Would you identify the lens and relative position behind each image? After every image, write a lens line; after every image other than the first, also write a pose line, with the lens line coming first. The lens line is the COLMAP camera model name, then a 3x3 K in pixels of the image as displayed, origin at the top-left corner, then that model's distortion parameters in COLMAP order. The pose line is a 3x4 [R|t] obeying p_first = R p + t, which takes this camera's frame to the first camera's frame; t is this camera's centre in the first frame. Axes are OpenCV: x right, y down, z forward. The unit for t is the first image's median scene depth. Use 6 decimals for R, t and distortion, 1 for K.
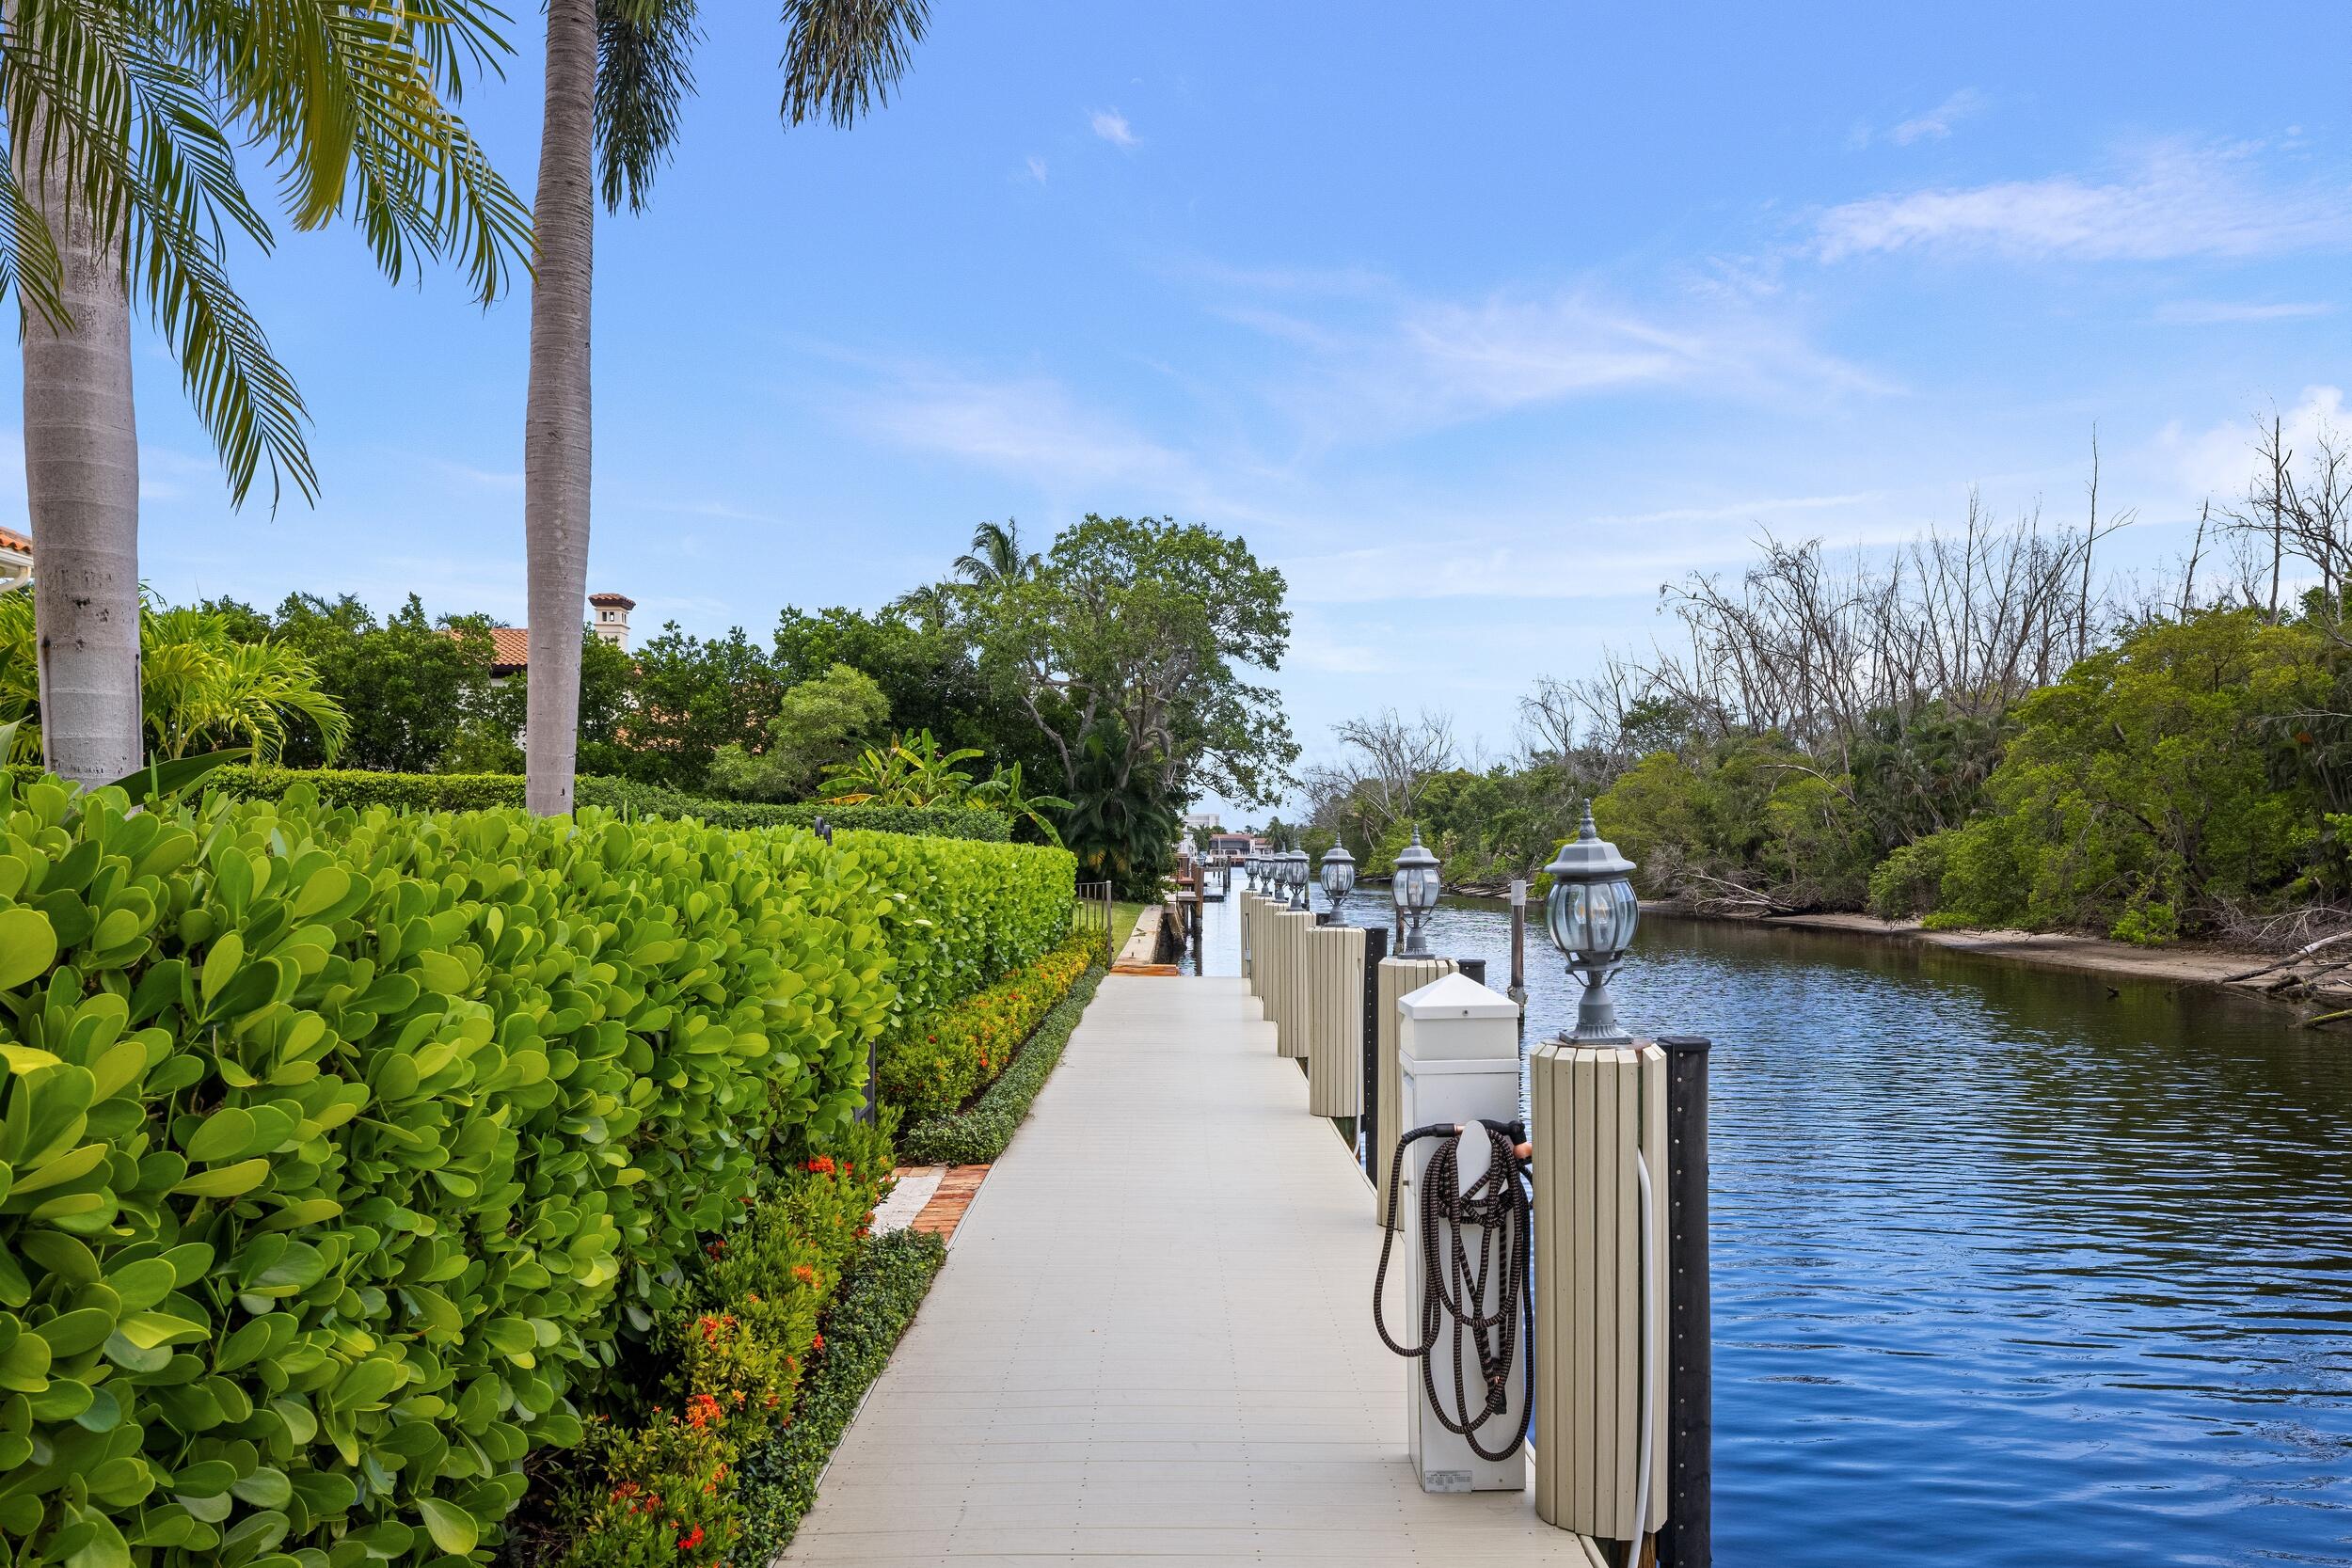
lens RADIAL K [[1605.6, 0, 1114.8], [0, 1605.6, 859.0], [0, 0, 1]] dist [-0.006661, 0.000735]
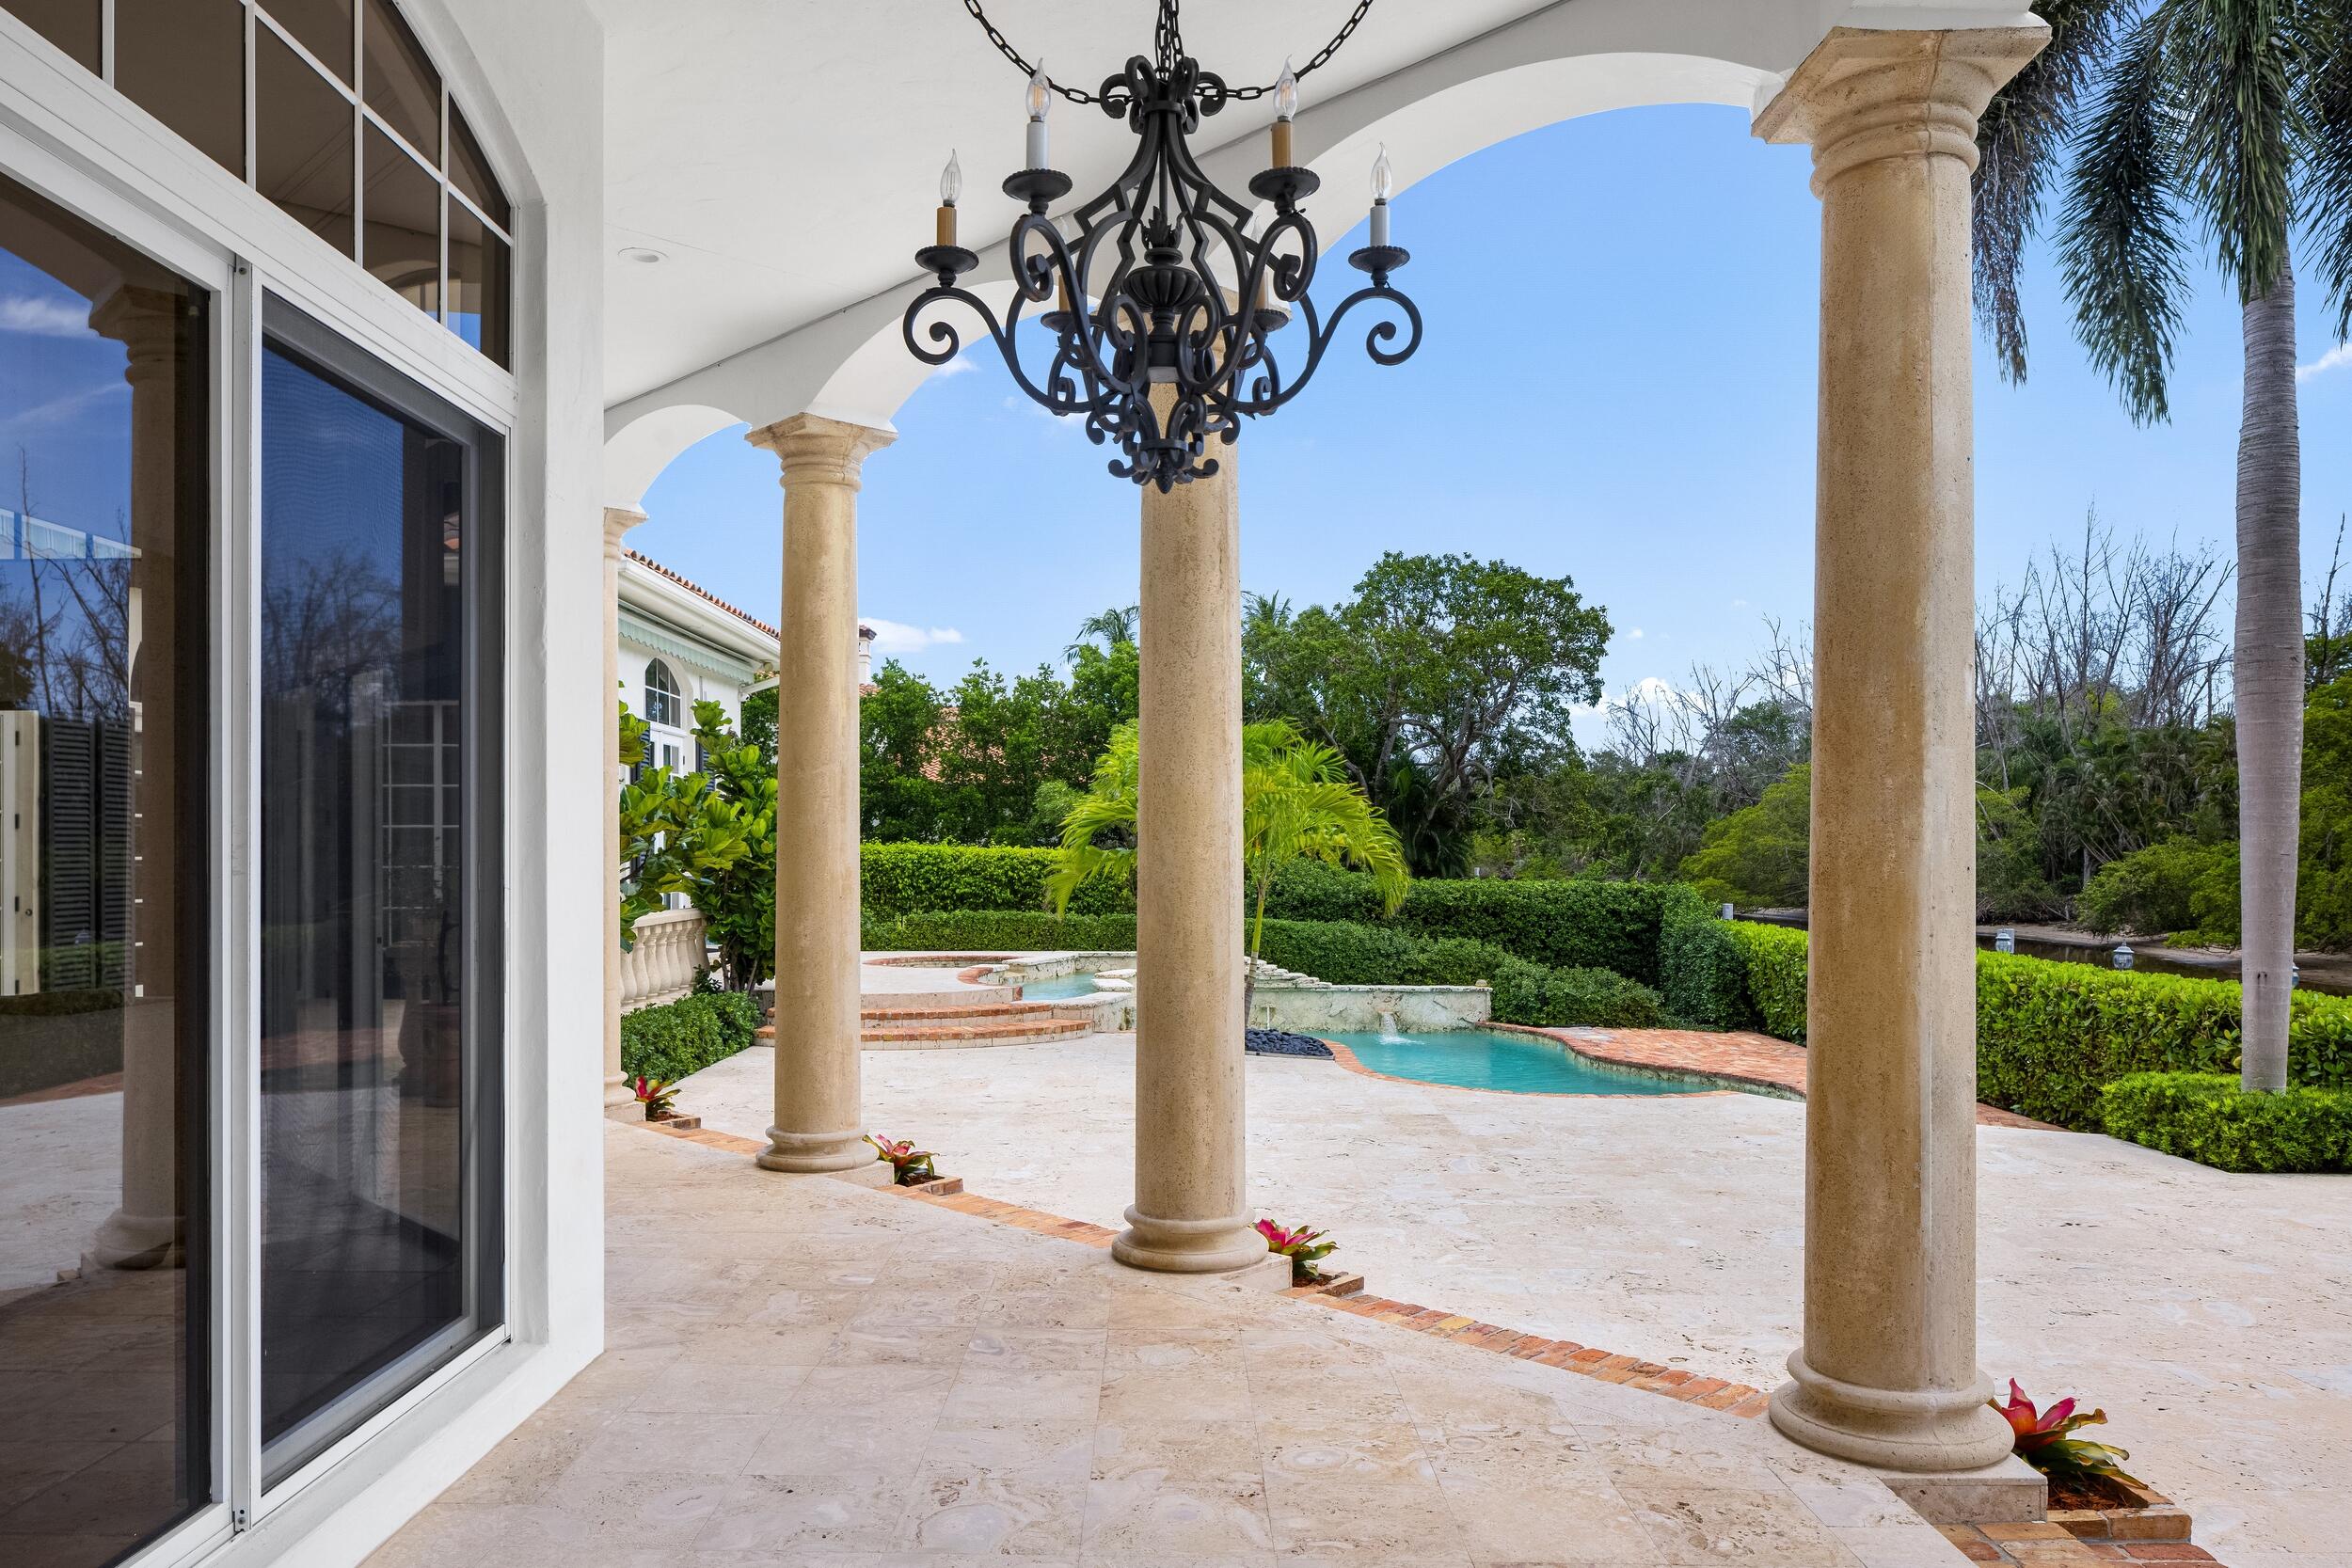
lens RADIAL K [[1605.6, 0, 1154.7], [0, 1605.6, 874.1], [0, 0, 1]] dist [-0.006661, 0.000735]
pose [[0.999926, -0.008074, 0.009070, -0.175090], [0.007984, 0.999919, 0.009919, -0.020221], [-0.009149, -0.009846, 0.999910, -0.024200]]
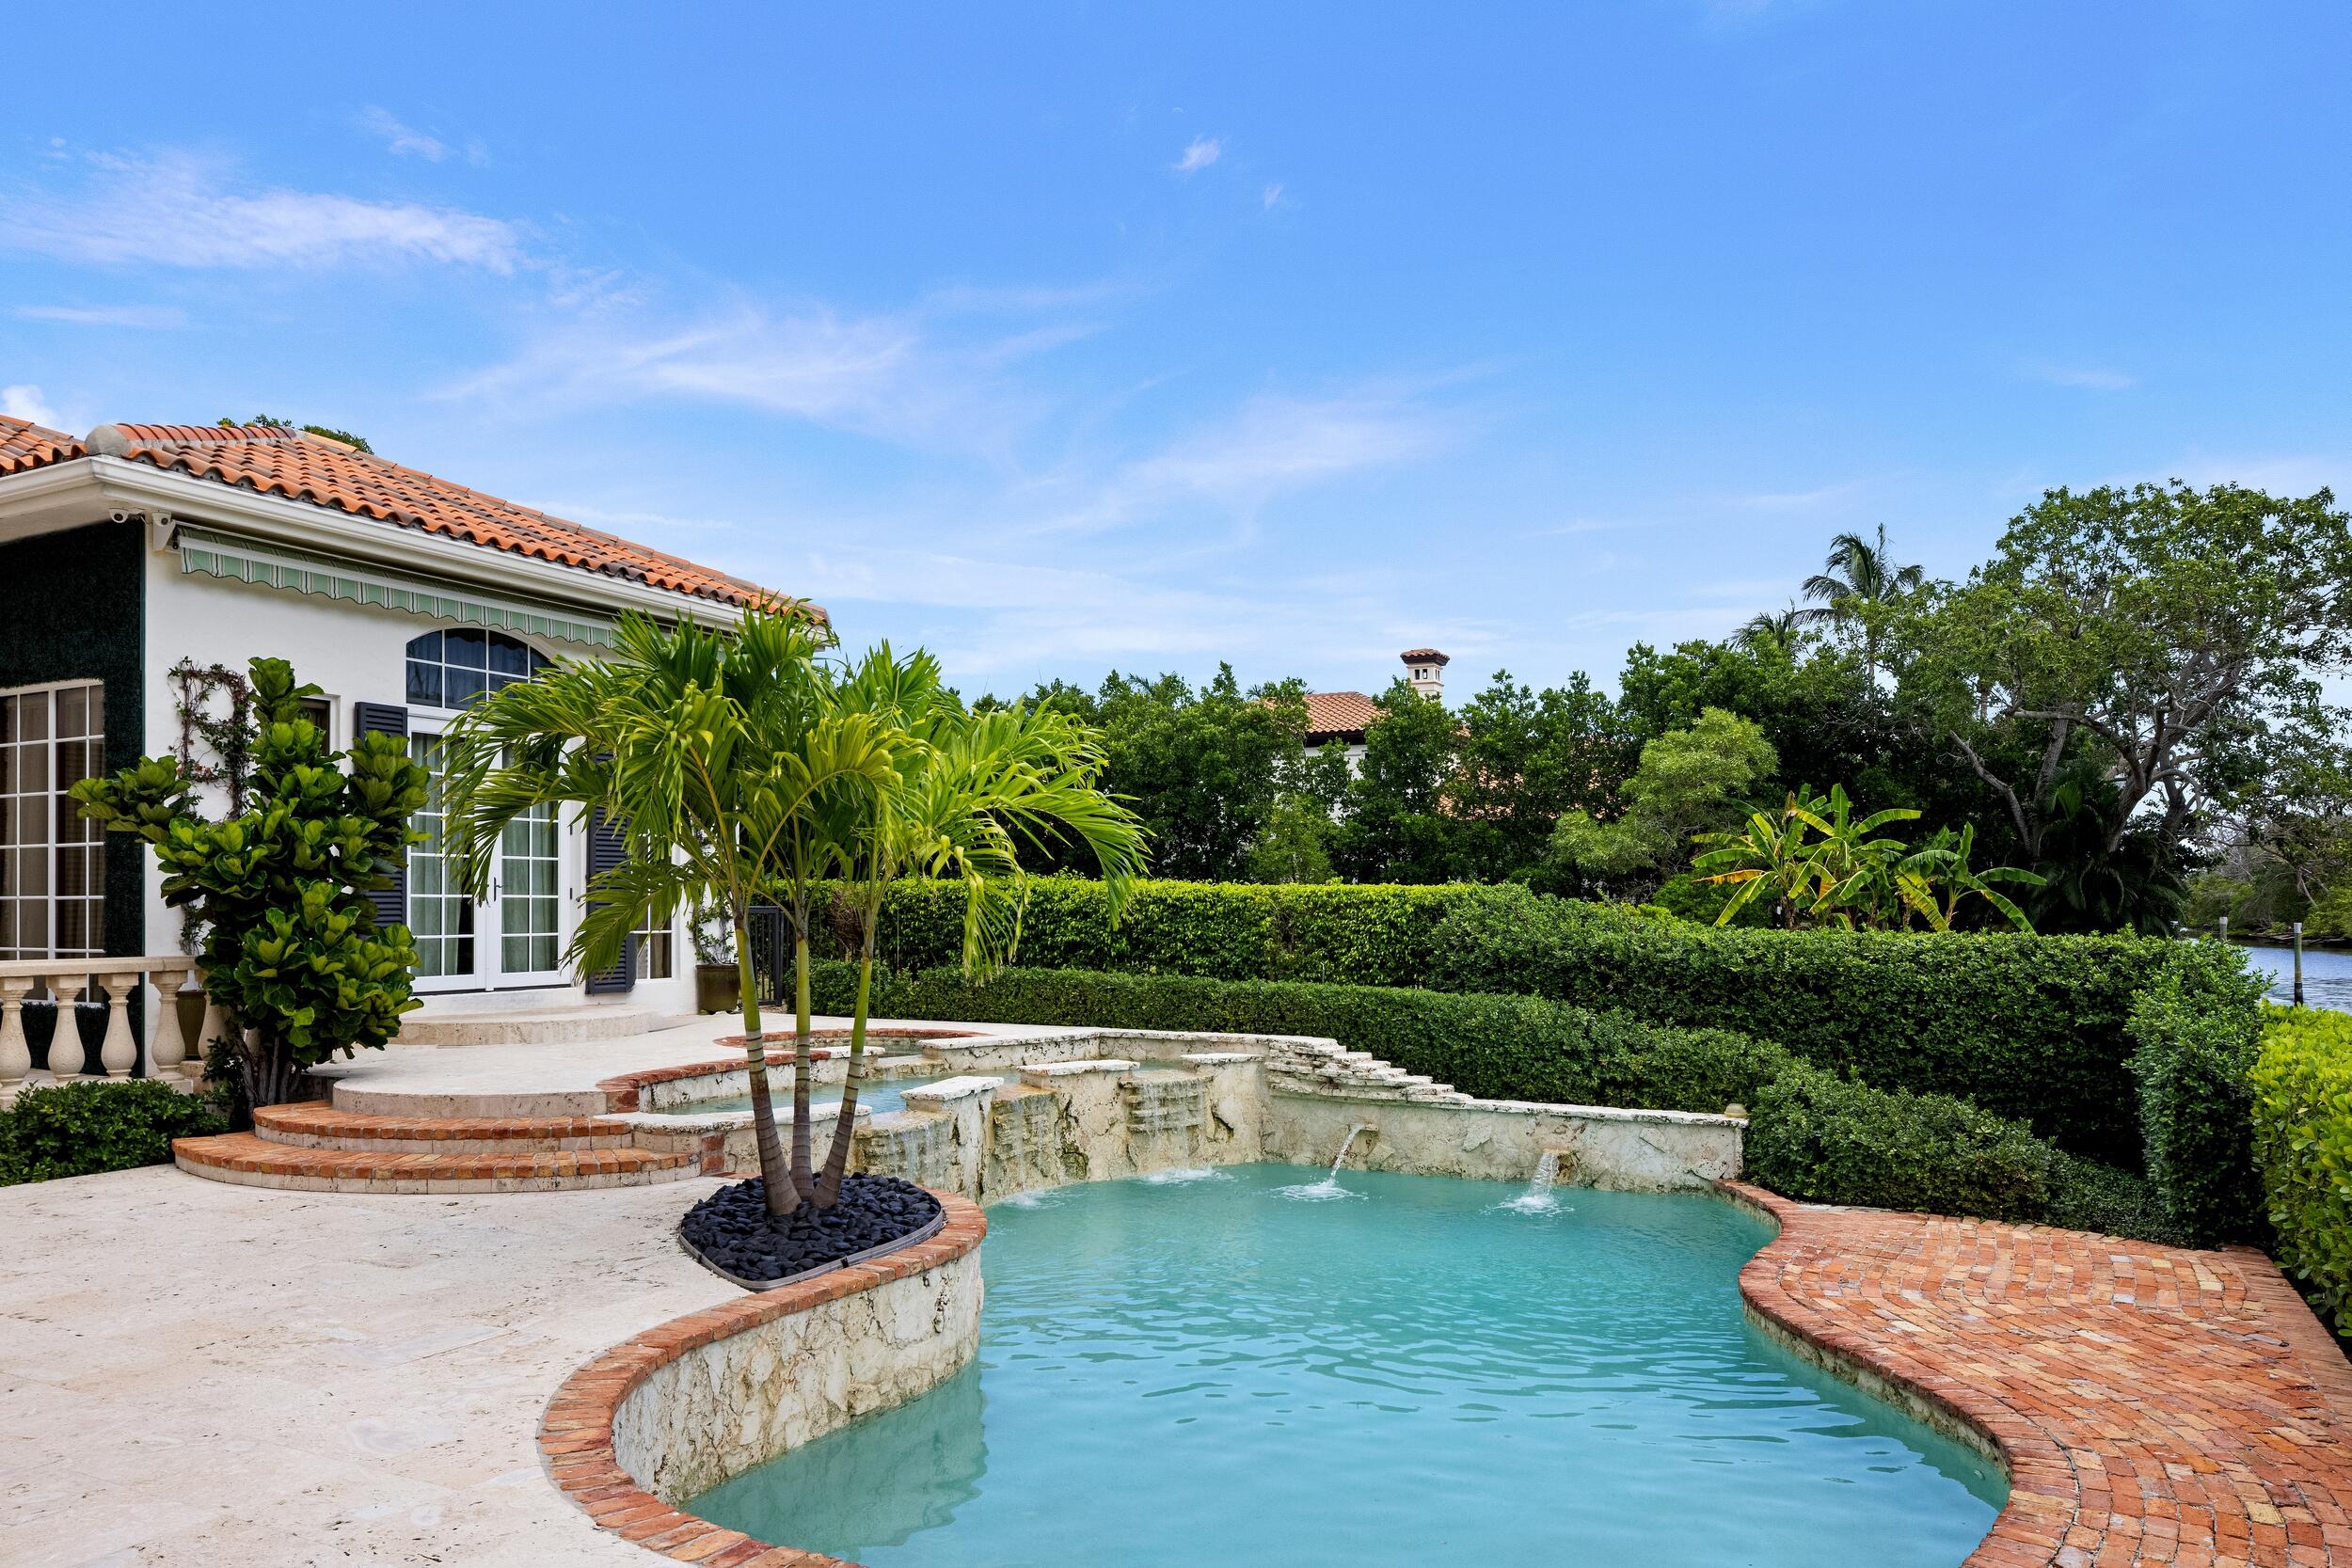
lens RADIAL K [[1605.6, 0, 1141.2], [0, 1605.6, 903.9], [0, 0, 1]] dist [-0.006661, 0.000735]
pose [[0.894318, -0.007633, -0.447368, -0.062810], [0.004490, 0.999957, -0.008084, -0.016072], [0.447410, 0.005221, 0.894314, 0.136418]]
